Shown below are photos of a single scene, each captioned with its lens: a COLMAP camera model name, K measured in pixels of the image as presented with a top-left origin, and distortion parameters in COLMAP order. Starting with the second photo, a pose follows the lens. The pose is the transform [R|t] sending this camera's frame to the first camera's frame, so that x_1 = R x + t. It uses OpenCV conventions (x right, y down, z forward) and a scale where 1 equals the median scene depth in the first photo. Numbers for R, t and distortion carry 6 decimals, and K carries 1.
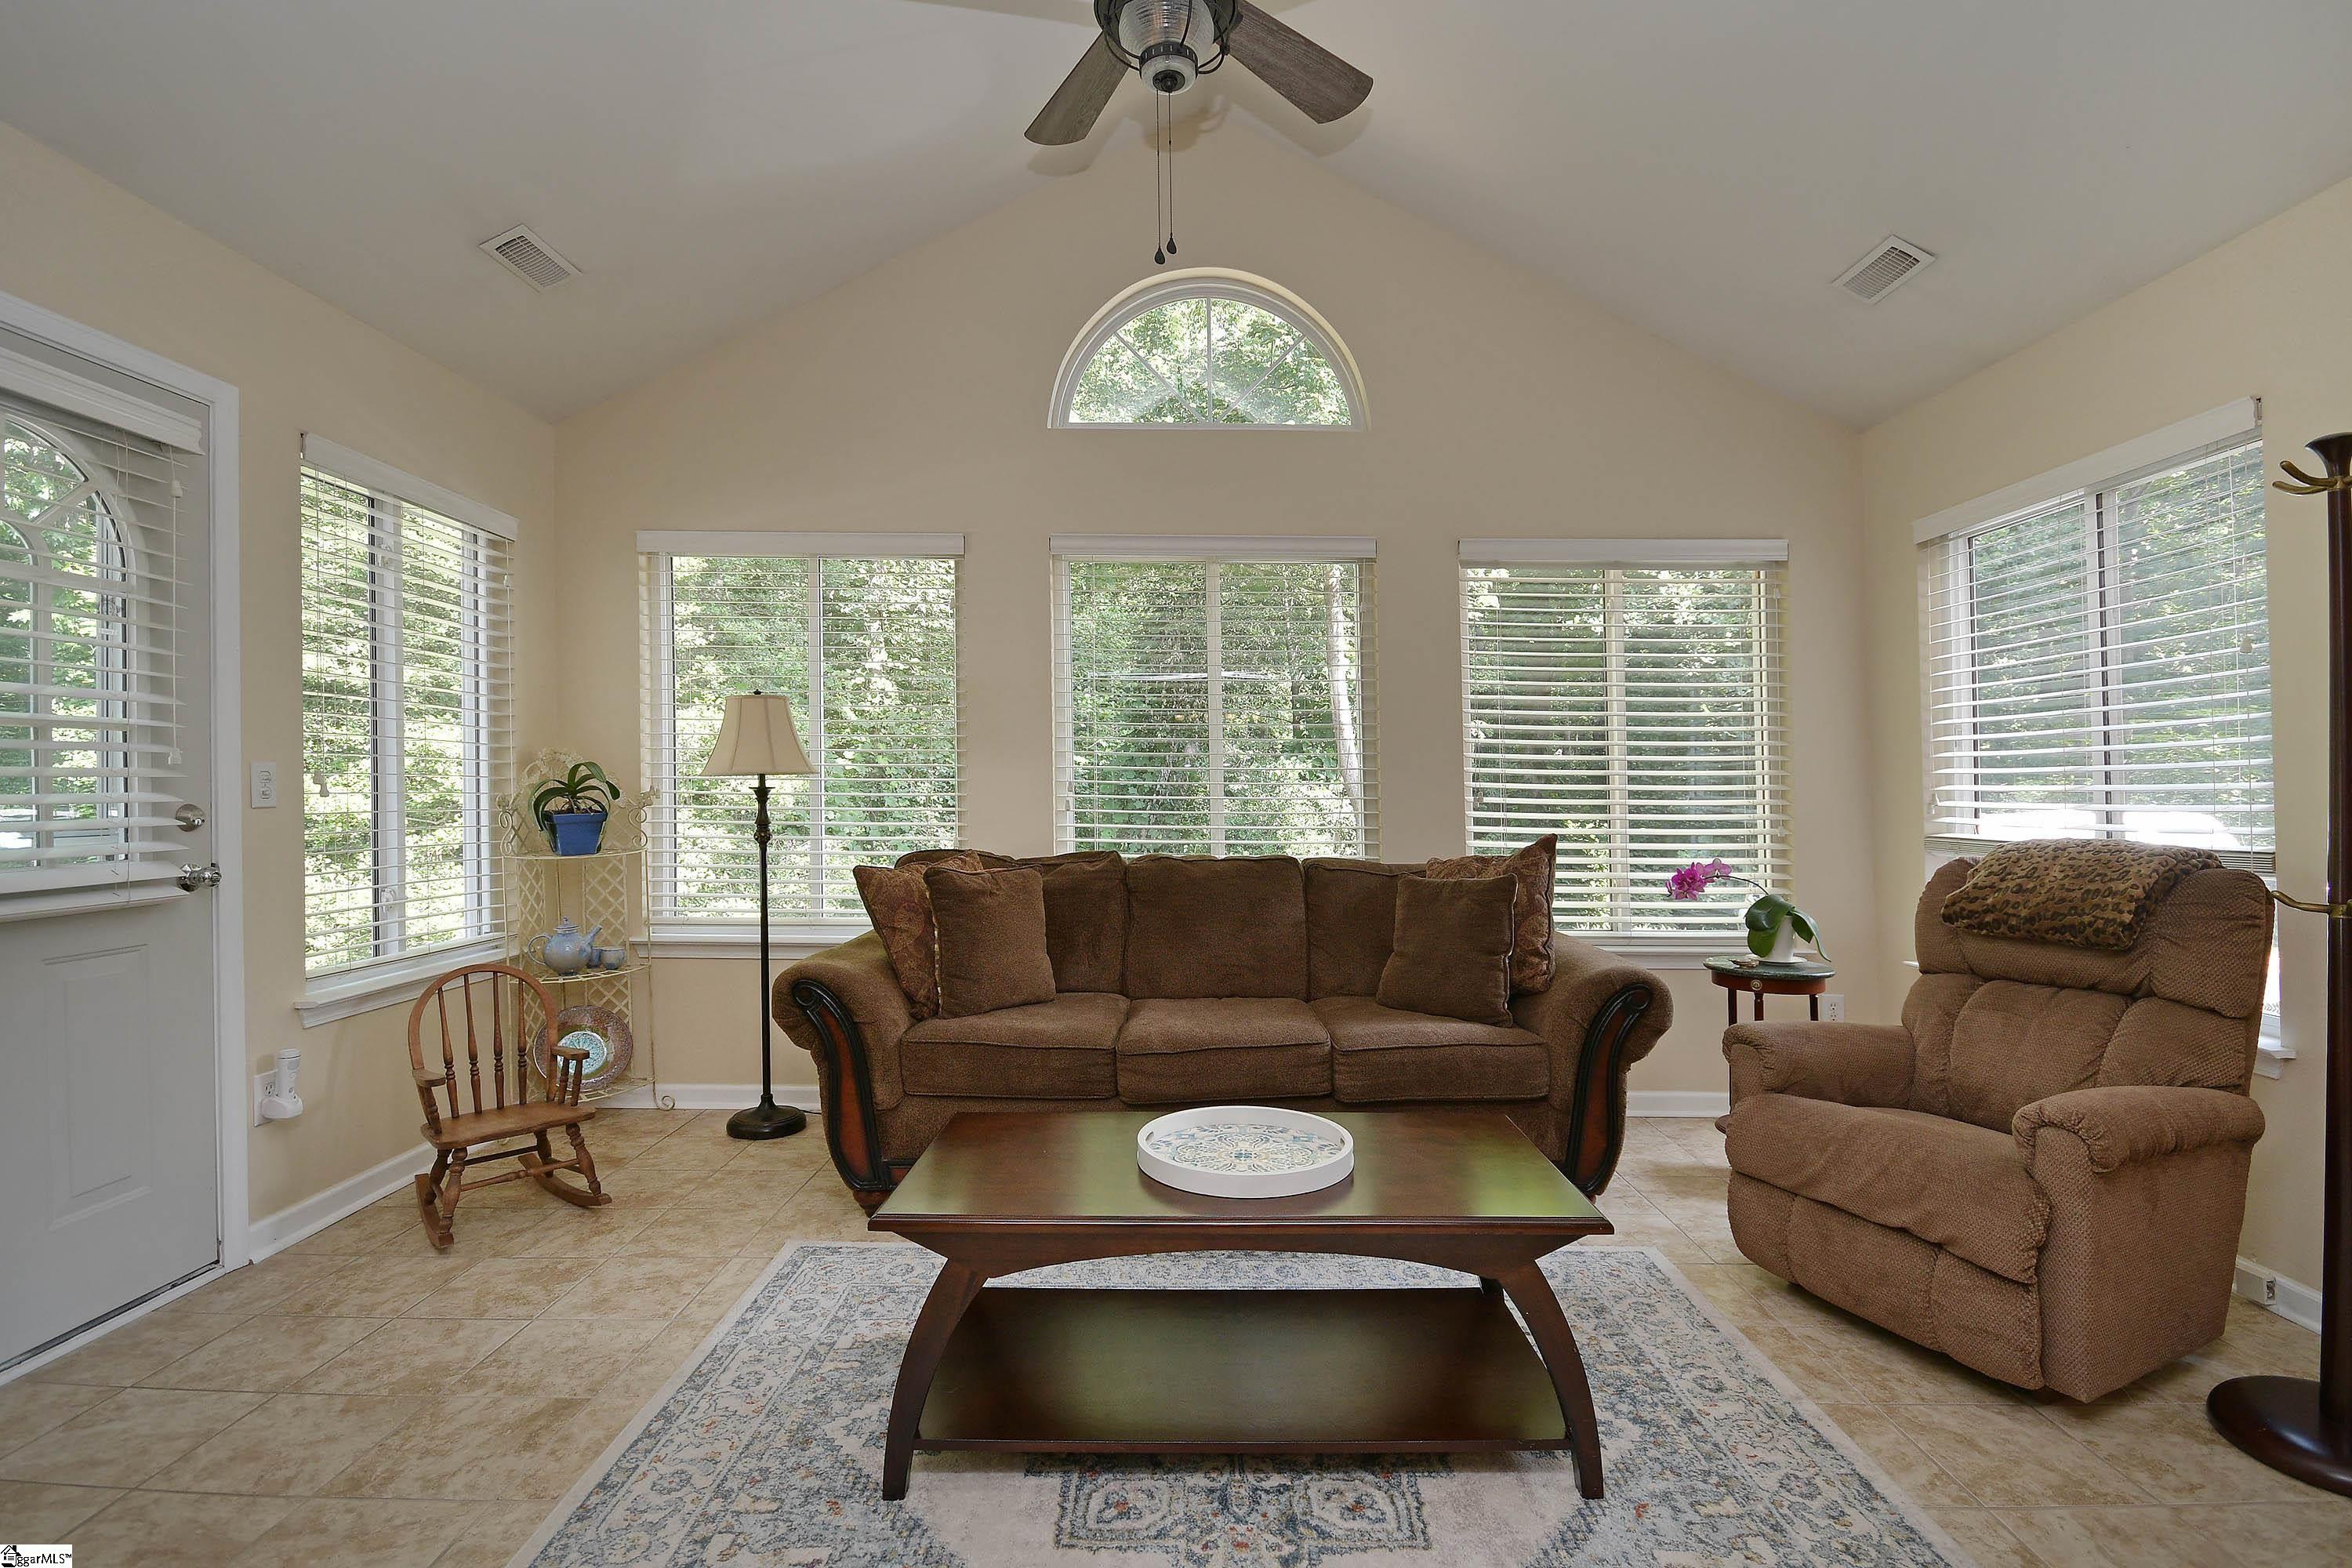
lens RADIAL K [[1040.3, 0, 1191.0], [0, 1040.3, 776.5], [0, 0, 1]] dist [-0.005507, -0.003118]
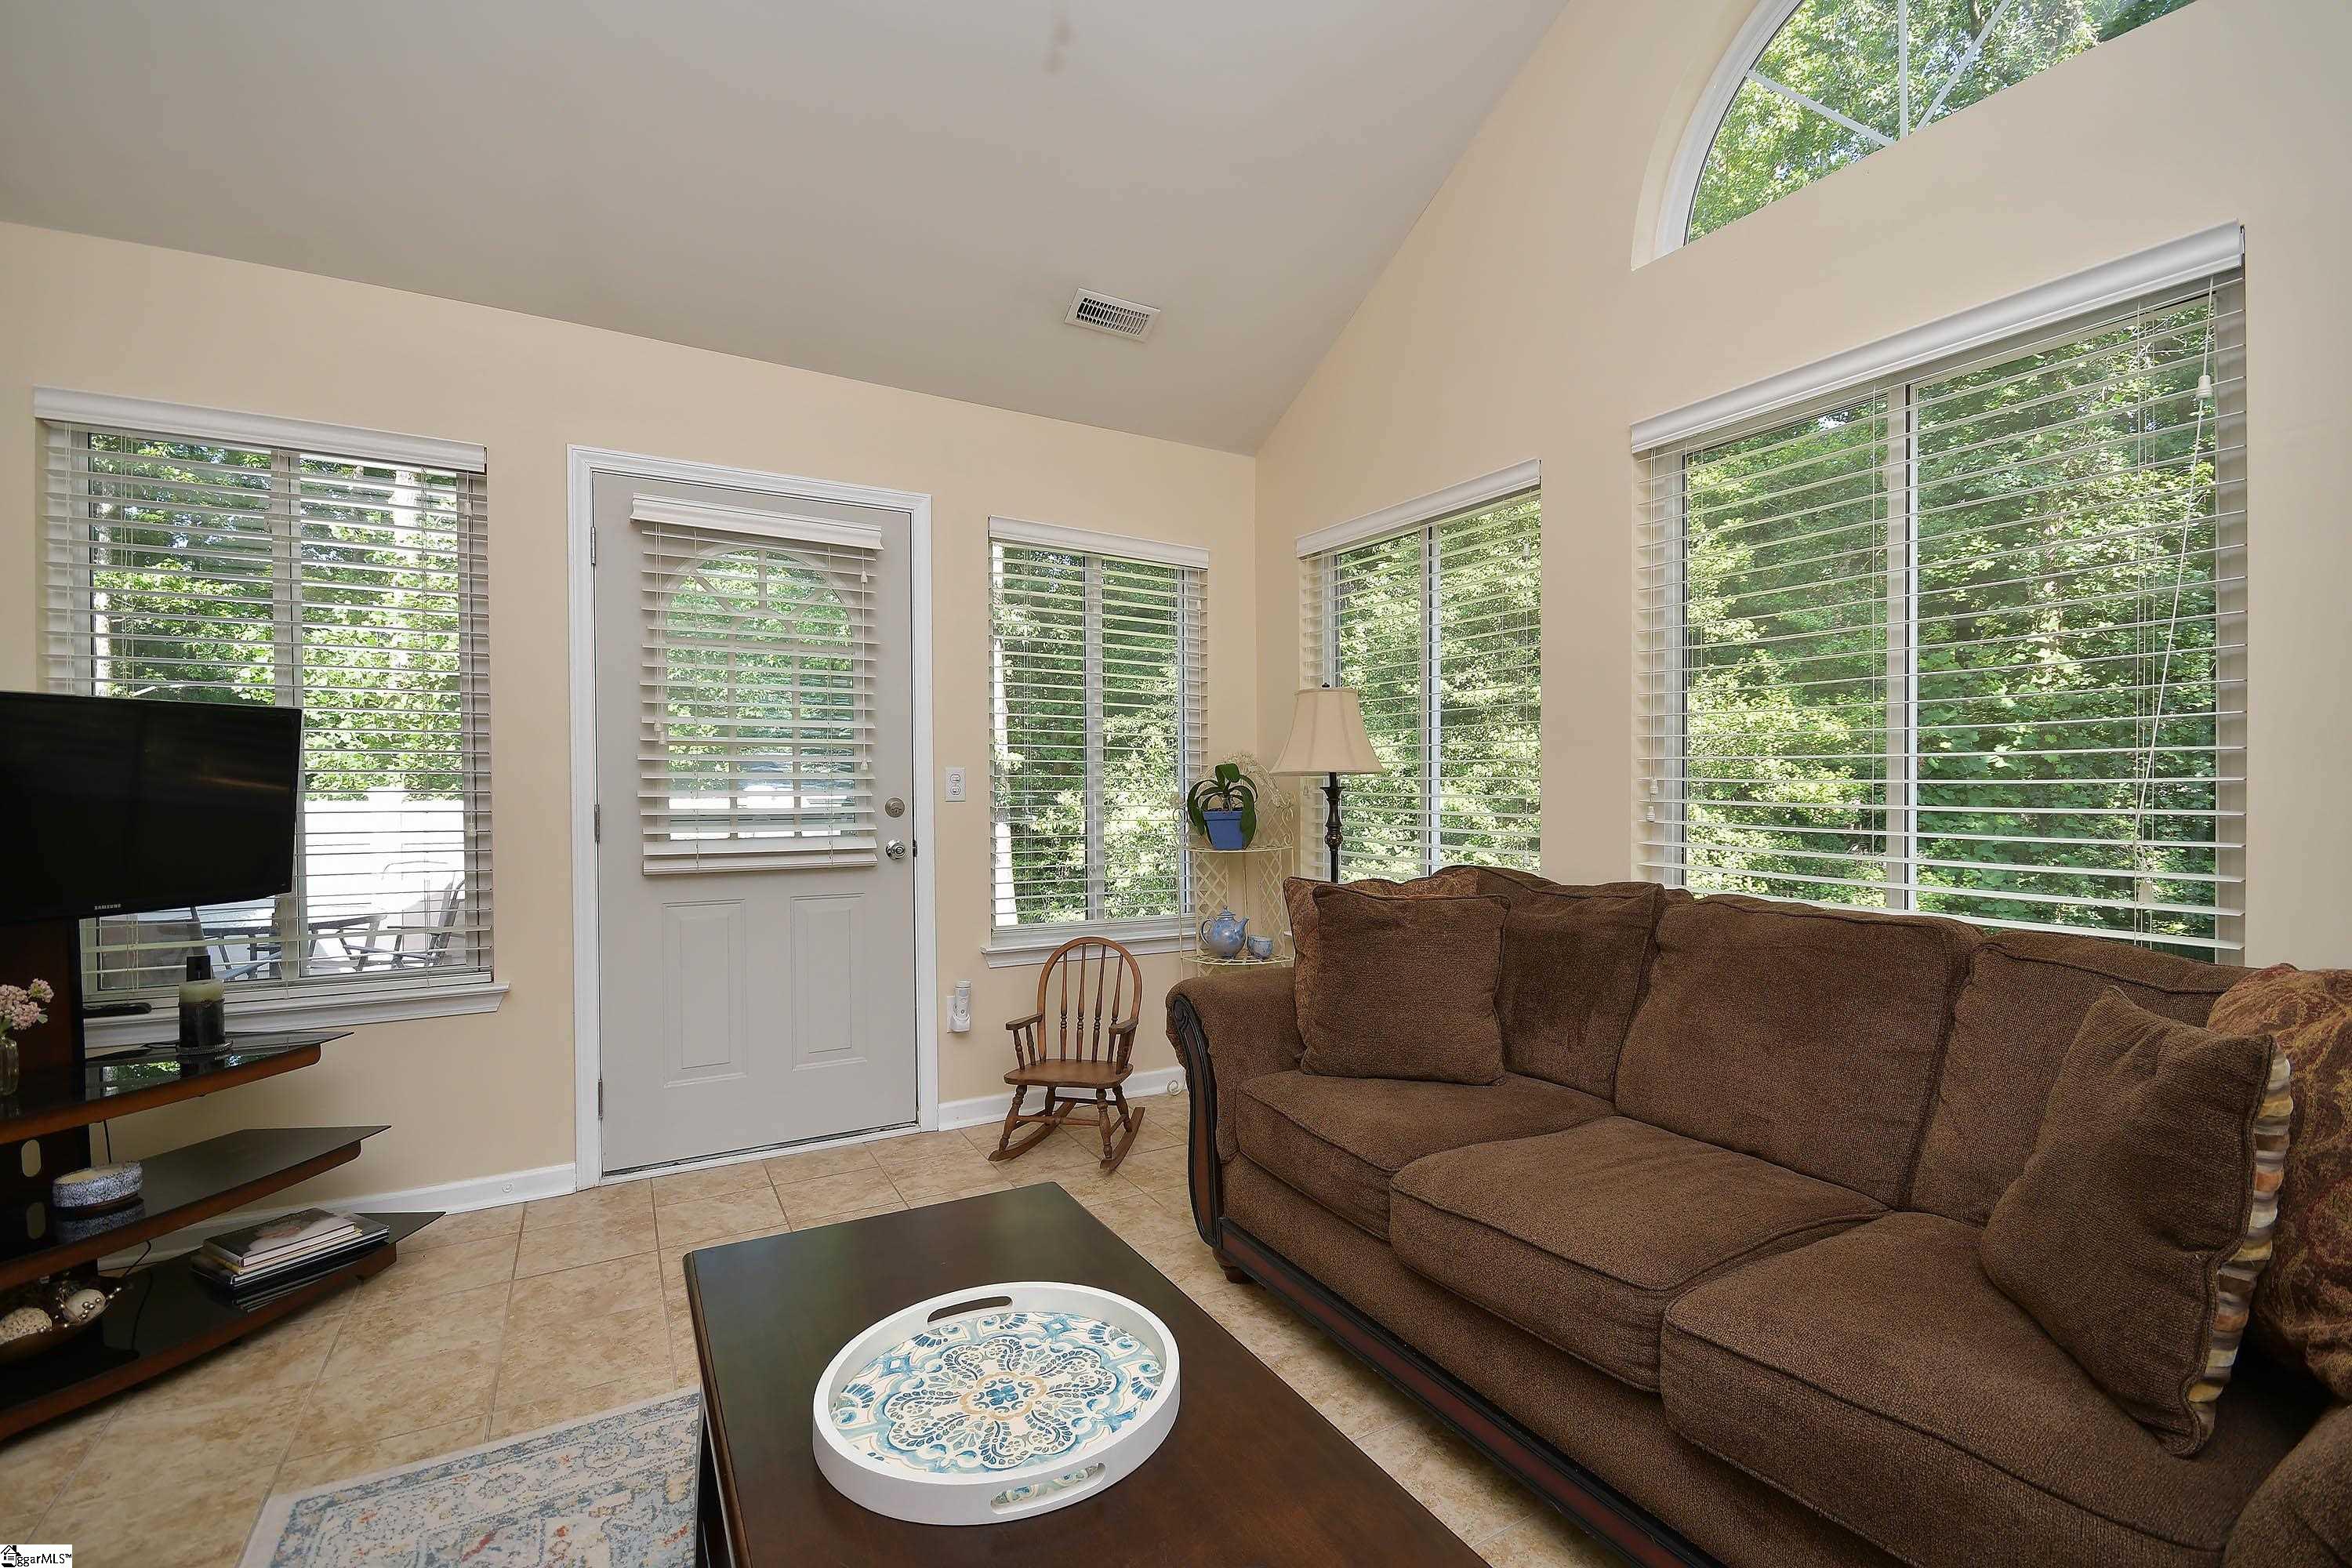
lens RADIAL K [[1040.3, 0, 1248.1], [0, 1040.3, 802.6], [0, 0, 1]] dist [-0.005507, -0.003118]
pose [[0.539809, 0.014197, -0.841668, 0.442769], [0.004916, 0.999788, 0.020016, 0.007061], [0.841773, -0.014943, 0.539625, 0.564685]]
